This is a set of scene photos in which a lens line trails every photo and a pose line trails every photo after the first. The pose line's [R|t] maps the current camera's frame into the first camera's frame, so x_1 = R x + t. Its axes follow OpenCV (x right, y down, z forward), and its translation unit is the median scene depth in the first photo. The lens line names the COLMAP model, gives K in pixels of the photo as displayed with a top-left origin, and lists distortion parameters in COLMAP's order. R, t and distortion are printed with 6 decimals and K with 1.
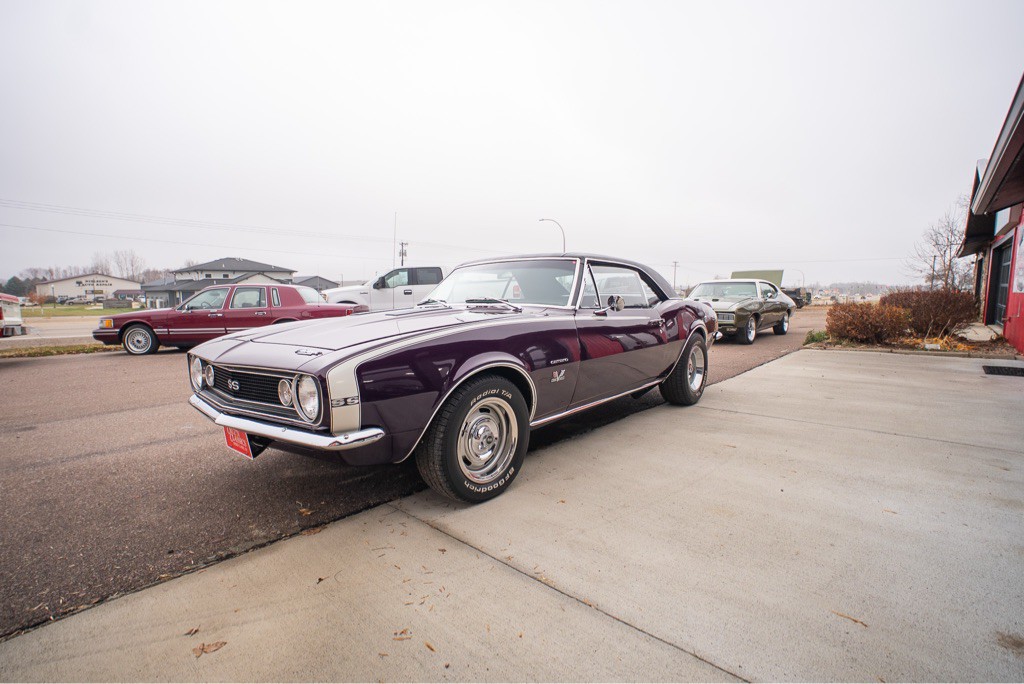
lens RADIAL K [[499.5, 0, 512.1], [0, 499.5, 340.4], [0, 0, 1]] dist [-0.068476, 0.026656]
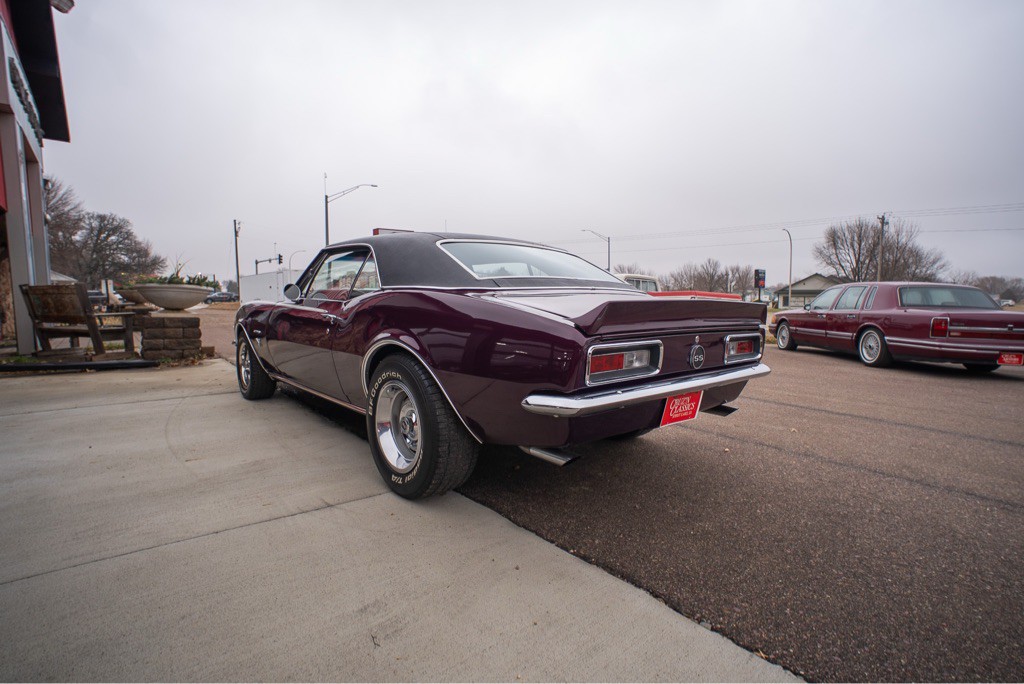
lens RADIAL K [[499.5, 0, 513.0], [0, 499.5, 338.1], [0, 0, 1]] dist [-0.068476, 0.026656]
pose [[-0.137573, 0.085819, -0.986767, 1.543669], [-0.100068, 0.989938, 0.100046, -0.174435], [0.985424, 0.112507, -0.127601, 2.130716]]
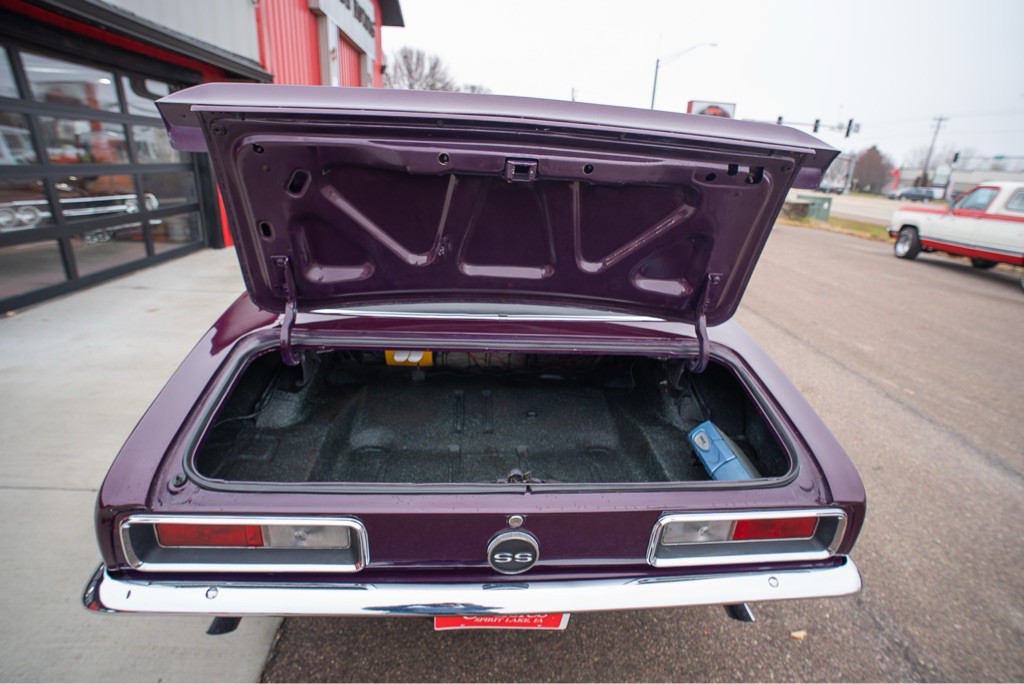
lens RADIAL K [[499.5, 0, 513.8], [0, 499.5, 340.3], [0, 0, 1]] dist [-0.068476, 0.026656]
pose [[-0.698125, 0.214848, -0.682980, 0.881040], [-0.120456, 0.905073, 0.407839, -0.402339], [0.705770, 0.366992, -0.605975, 2.518349]]
